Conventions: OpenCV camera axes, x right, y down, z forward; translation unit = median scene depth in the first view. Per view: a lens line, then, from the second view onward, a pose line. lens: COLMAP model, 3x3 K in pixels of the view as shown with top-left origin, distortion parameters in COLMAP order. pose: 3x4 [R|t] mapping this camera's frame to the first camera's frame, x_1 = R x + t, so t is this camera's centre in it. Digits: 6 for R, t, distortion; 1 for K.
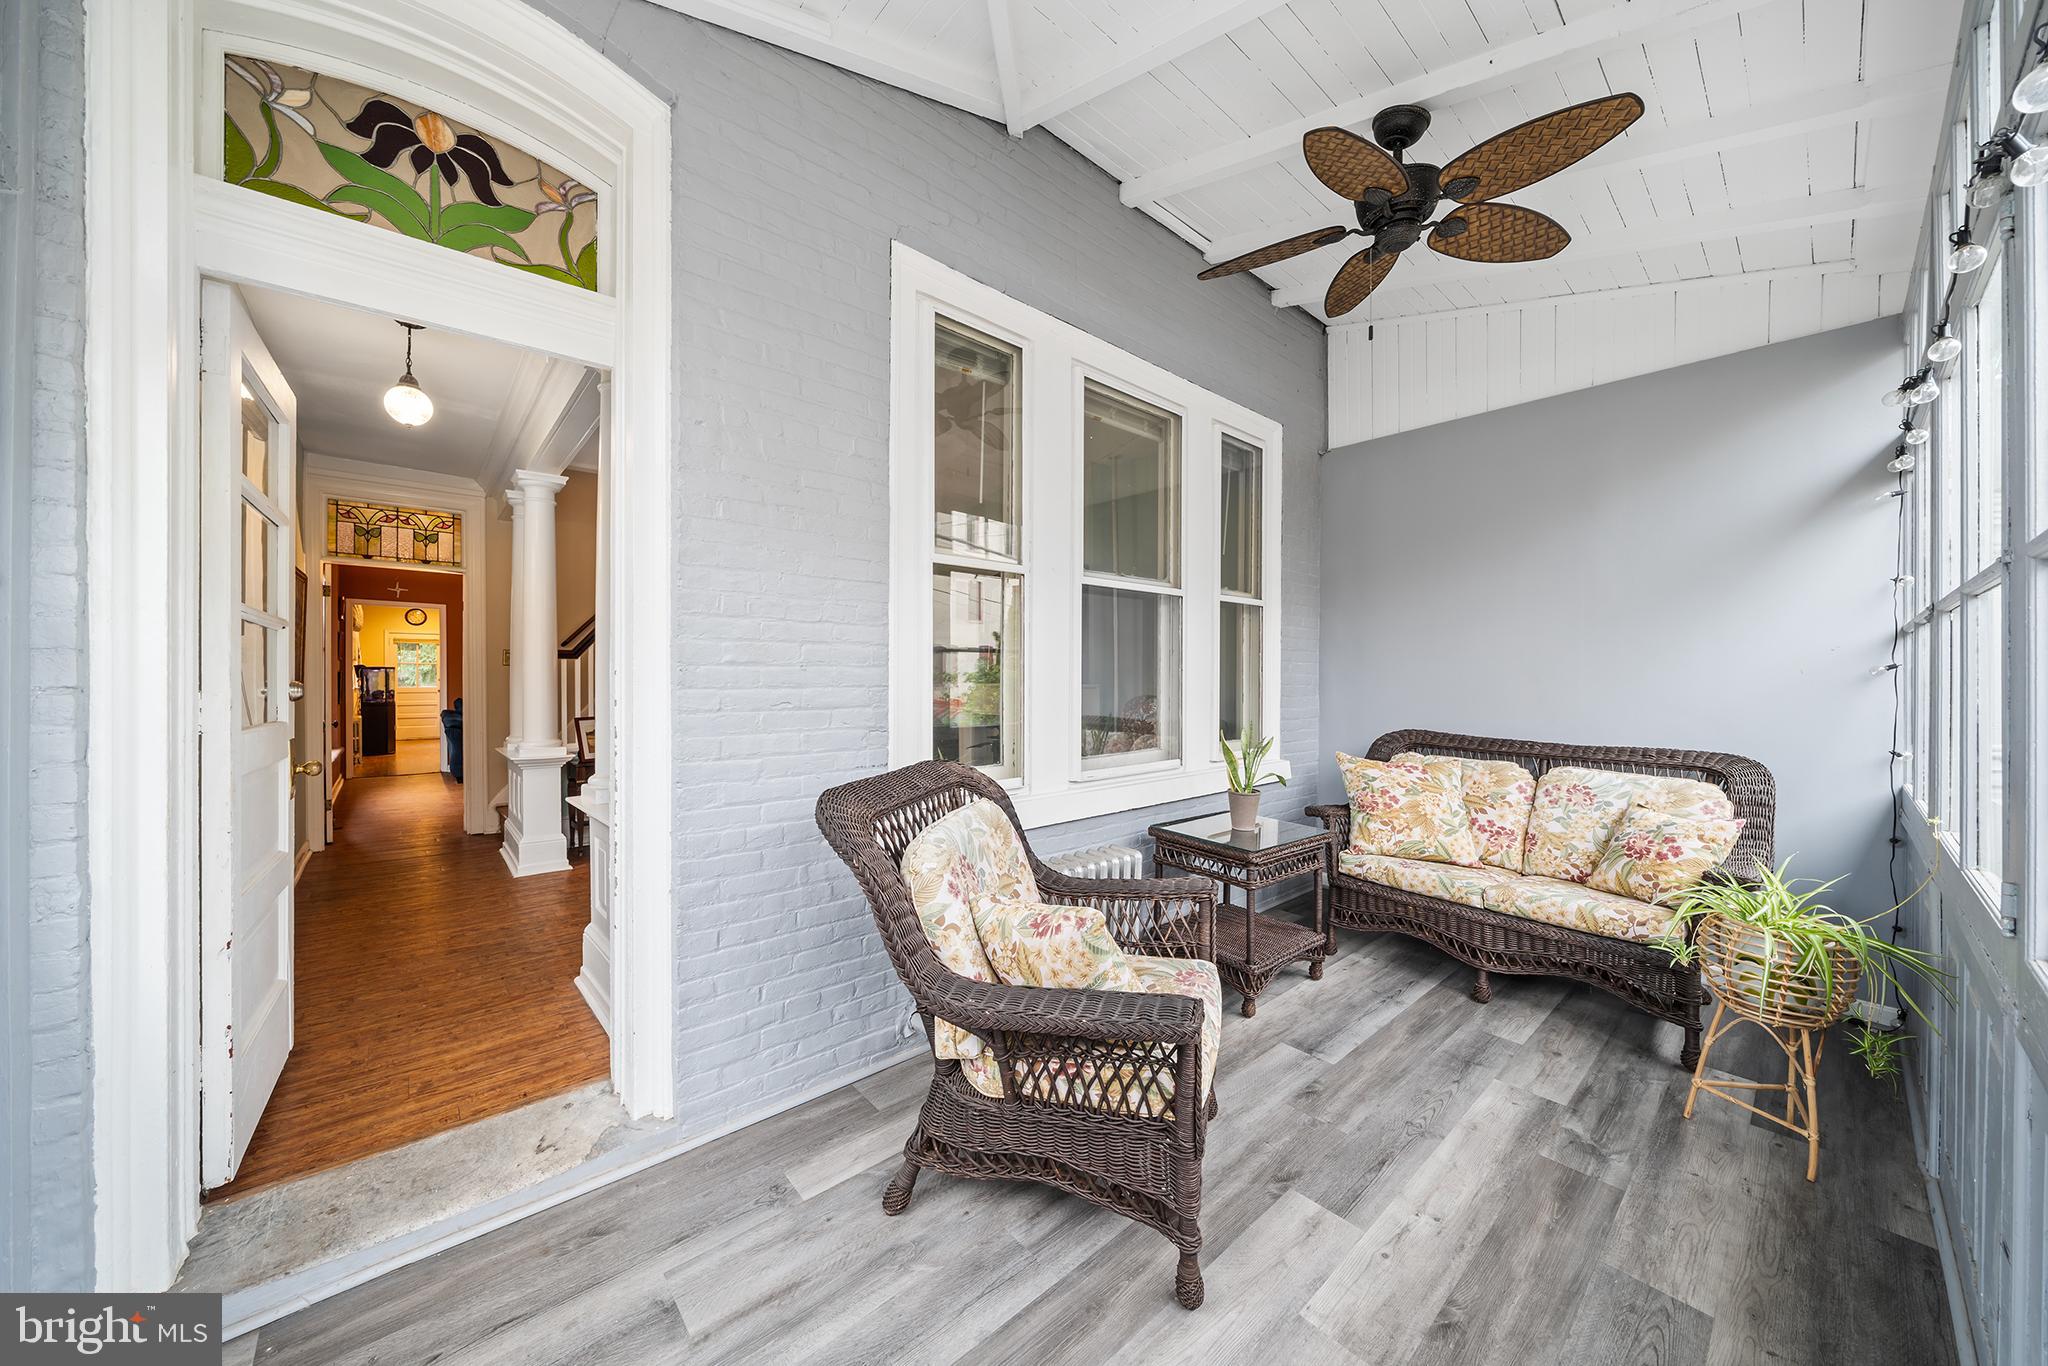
lens RADIAL K [[714.5, 0, 1023.0], [0, 714.5, 677.6], [0, 0, 1]] dist [-0.008194, -0.000055]
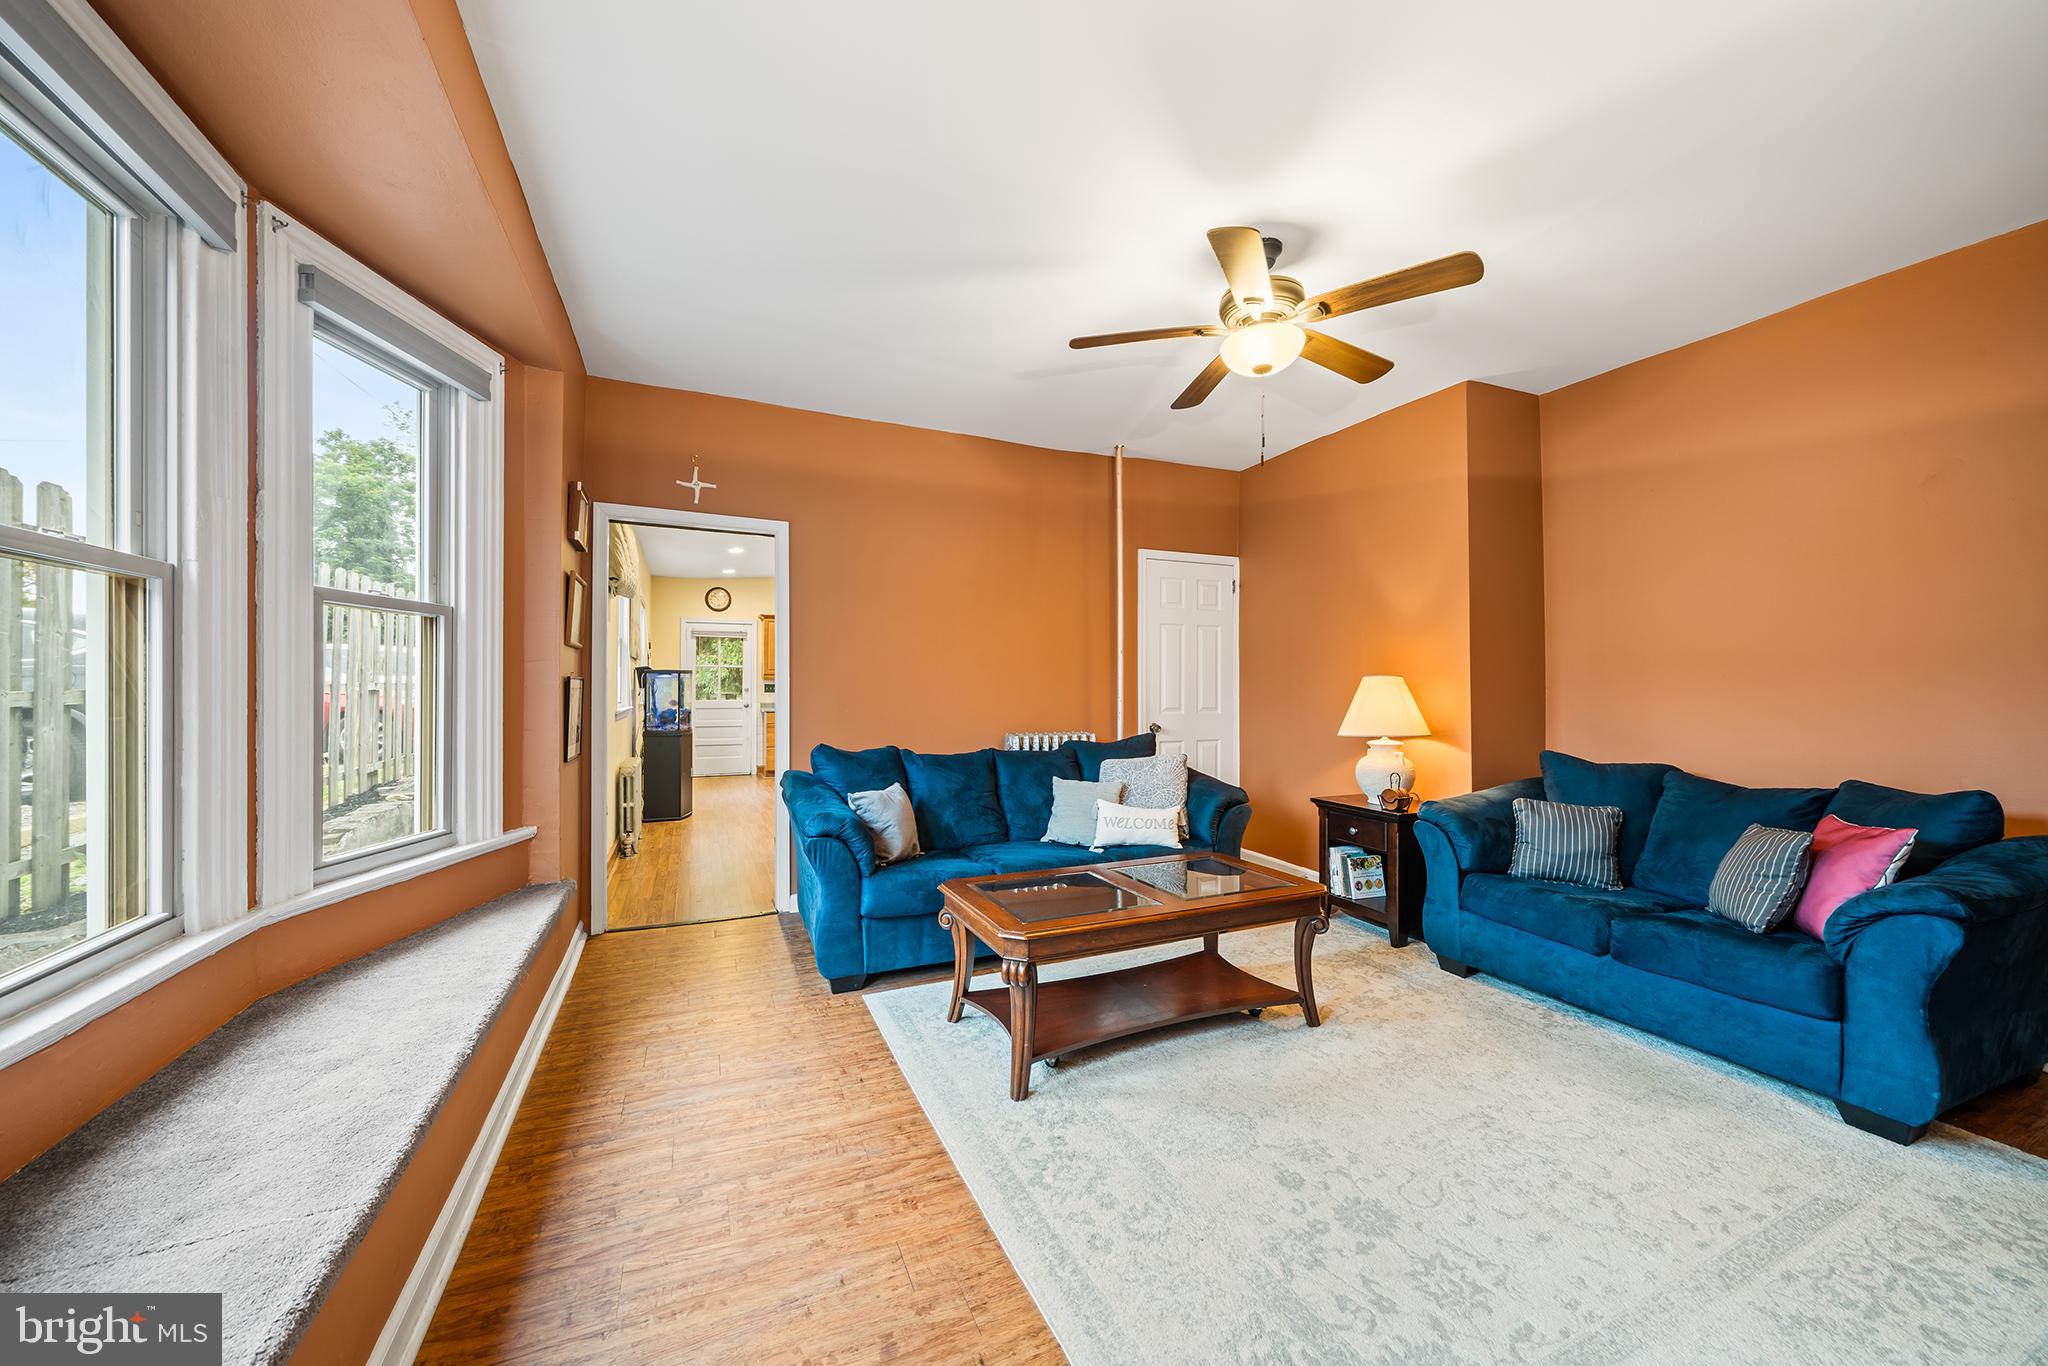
lens RADIAL K [[744.9, 0, 1027.0], [0, 744.9, 687.9], [0, 0, 1]] dist [0.000348, 0.000044]
pose [[0.954035, 0.007244, -0.299607, -0.890395], [-0.006701, 0.999974, 0.002840, -0.007064], [0.299619, -0.000702, 0.954059, 1.012589]]
